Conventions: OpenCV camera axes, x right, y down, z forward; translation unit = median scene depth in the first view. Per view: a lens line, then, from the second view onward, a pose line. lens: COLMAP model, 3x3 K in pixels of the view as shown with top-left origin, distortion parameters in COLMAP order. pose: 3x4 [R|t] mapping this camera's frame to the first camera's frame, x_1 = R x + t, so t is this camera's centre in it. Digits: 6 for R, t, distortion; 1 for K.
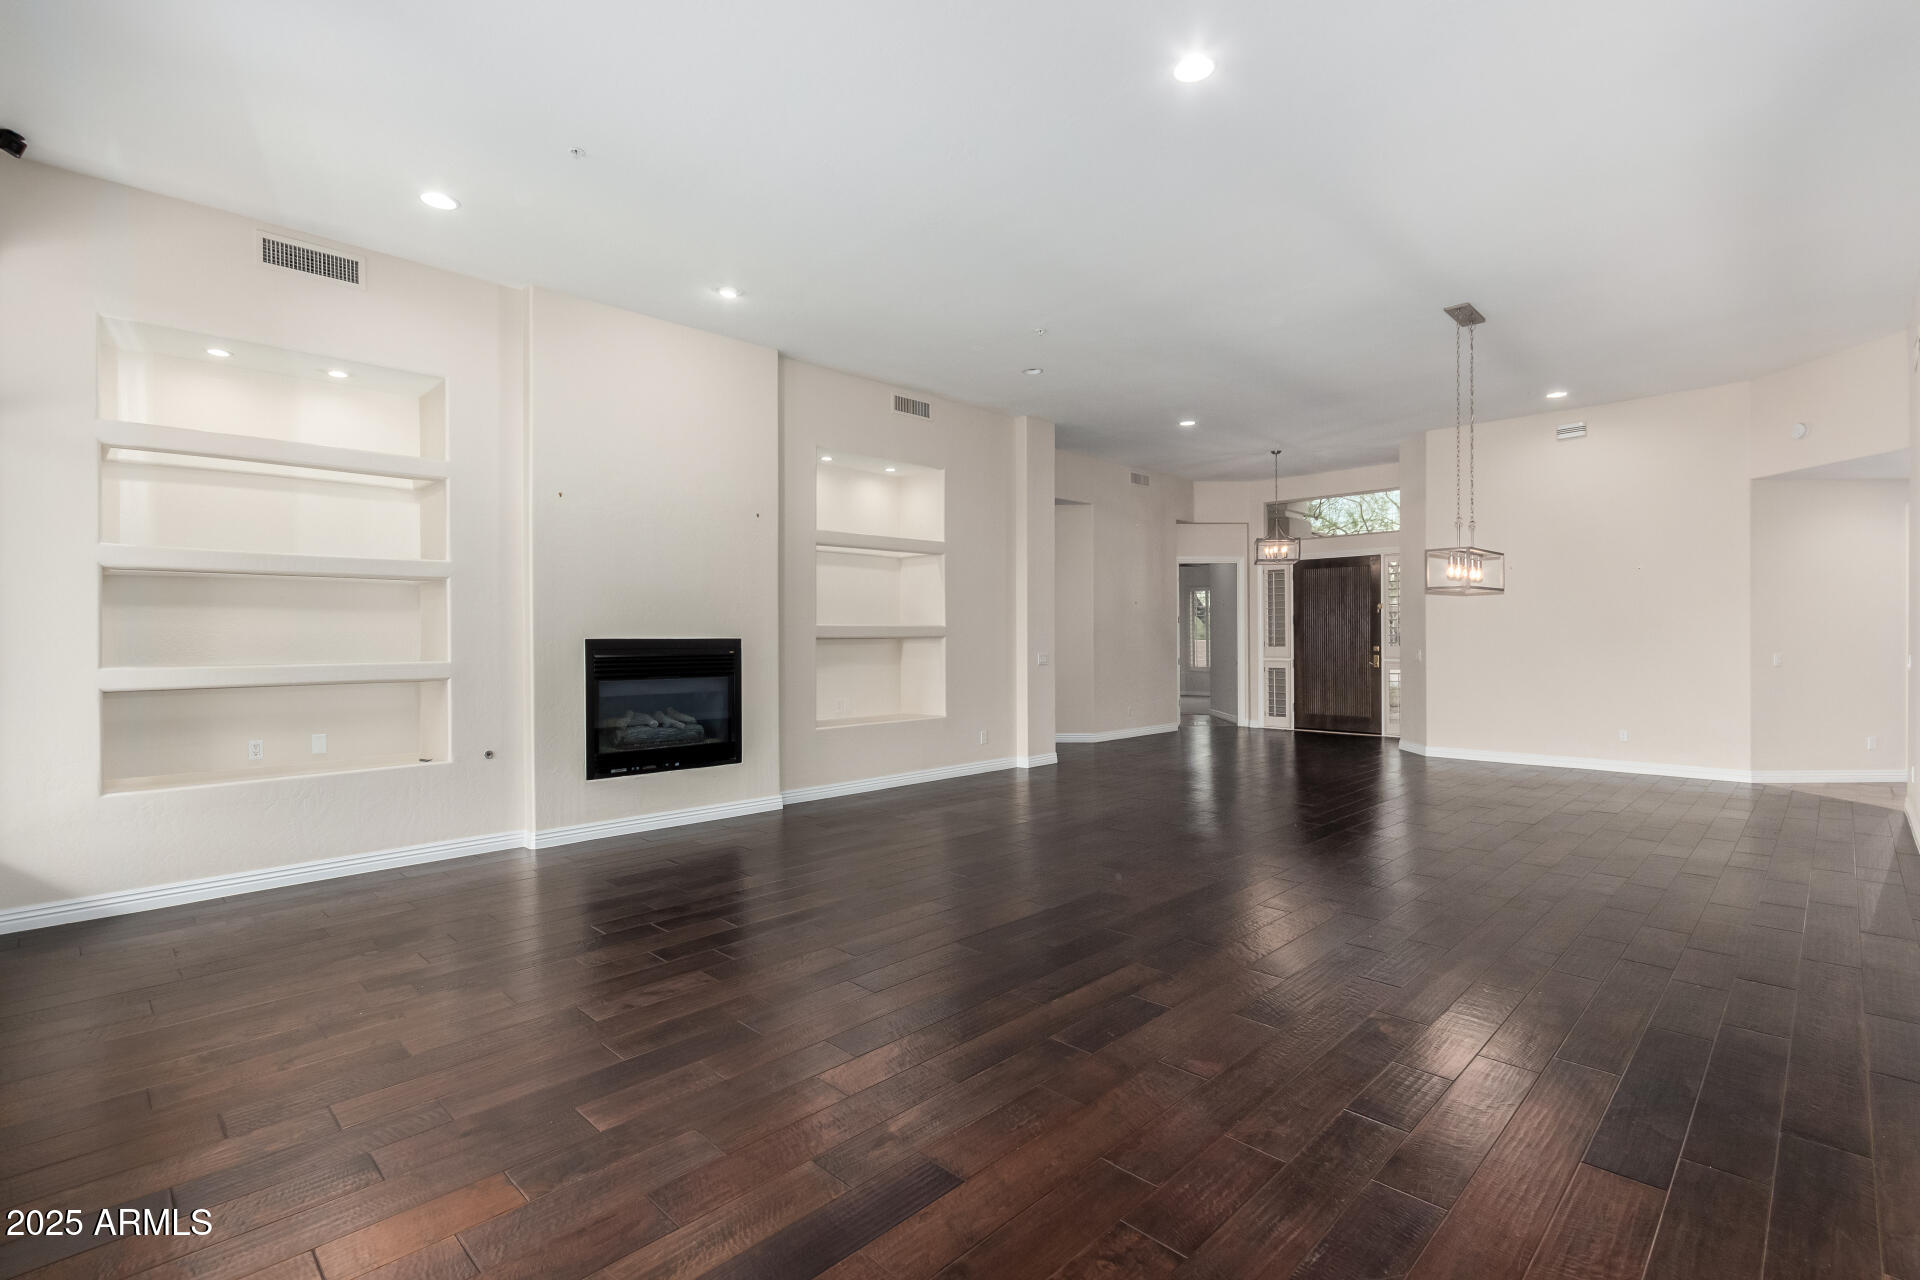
lens RADIAL K [[897.2, 0, 970.1], [0, 897.2, 634.3], [0, 0, 1]] dist [0.001515, 0.000132]
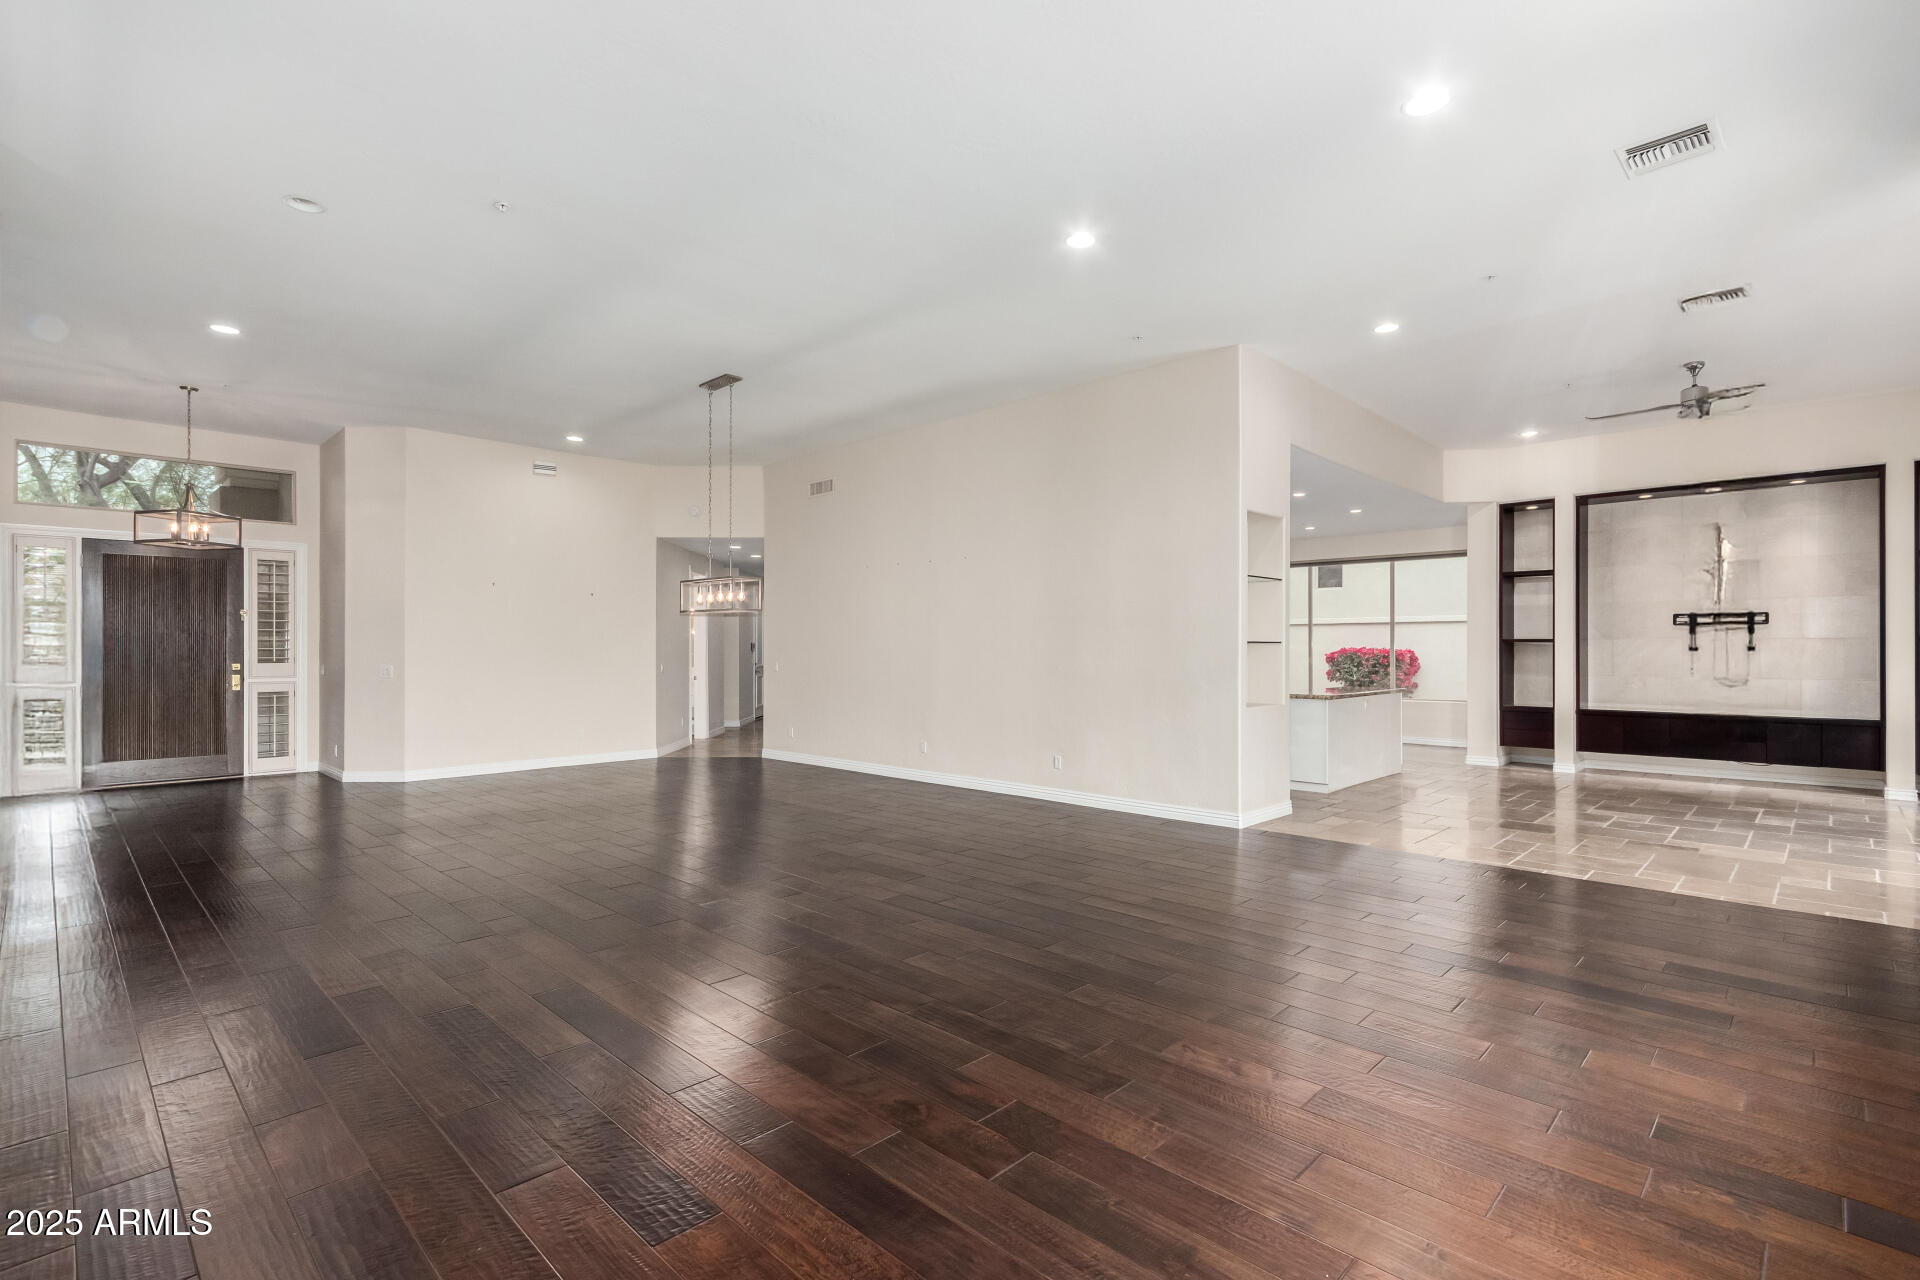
lens RADIAL K [[897.2, 0, 970.4], [0, 897.2, 649.1], [0, 0, 1]] dist [0.001515, 0.000132]
pose [[-0.010088, 0.007201, 0.999923, -0.545213], [-0.004102, 0.999965, -0.007243, 0.006403], [-0.999941, -0.004175, -0.010058, 0.575062]]
